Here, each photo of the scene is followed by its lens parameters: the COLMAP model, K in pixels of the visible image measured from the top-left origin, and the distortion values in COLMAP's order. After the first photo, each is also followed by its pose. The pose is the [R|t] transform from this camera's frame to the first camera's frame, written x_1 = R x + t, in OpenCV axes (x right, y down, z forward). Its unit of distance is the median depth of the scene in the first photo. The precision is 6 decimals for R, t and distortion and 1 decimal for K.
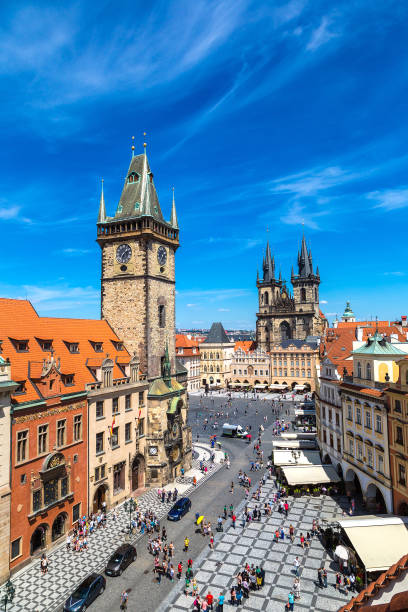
lens RADIAL K [[389.6, 0, 204.0], [0, 389.6, 306.0], [0, 0, 1]] dist [-0.005619, 0.003823]
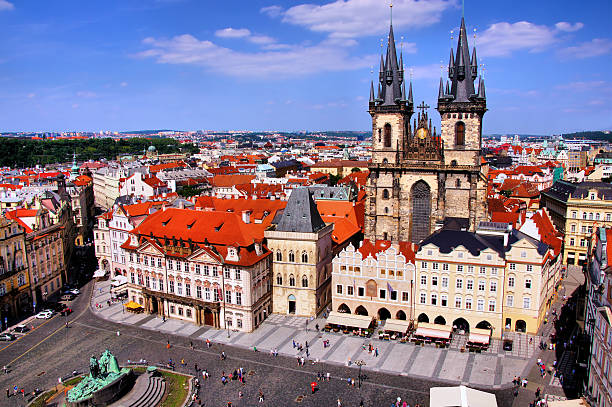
lens RADIAL K [[477.9, 0, 307.3], [0, 477.9, 216.1], [0, 0, 1]] dist [-0.172445, 0.123120]
pose [[0.990649, -0.010724, 0.136011, -0.142592], [-0.019846, 0.974975, 0.221425, -0.194675], [-0.134982, -0.222054, 0.965646, 1.302983]]
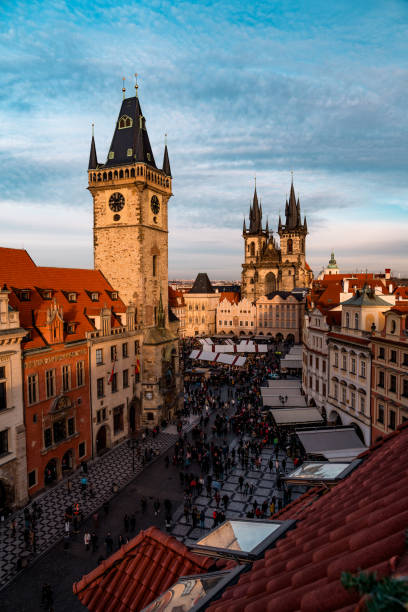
lens RADIAL K [[401.1, 0, 202.1], [0, 401.1, 307.3], [0, 0, 1]] dist [-0.029231, 0.000419]
pose [[0.999046, 0.006772, 0.043152, -0.034390], [-0.012240, 0.991733, 0.127731, -0.002905], [-0.041930, -0.128137, 0.990870, -0.041172]]
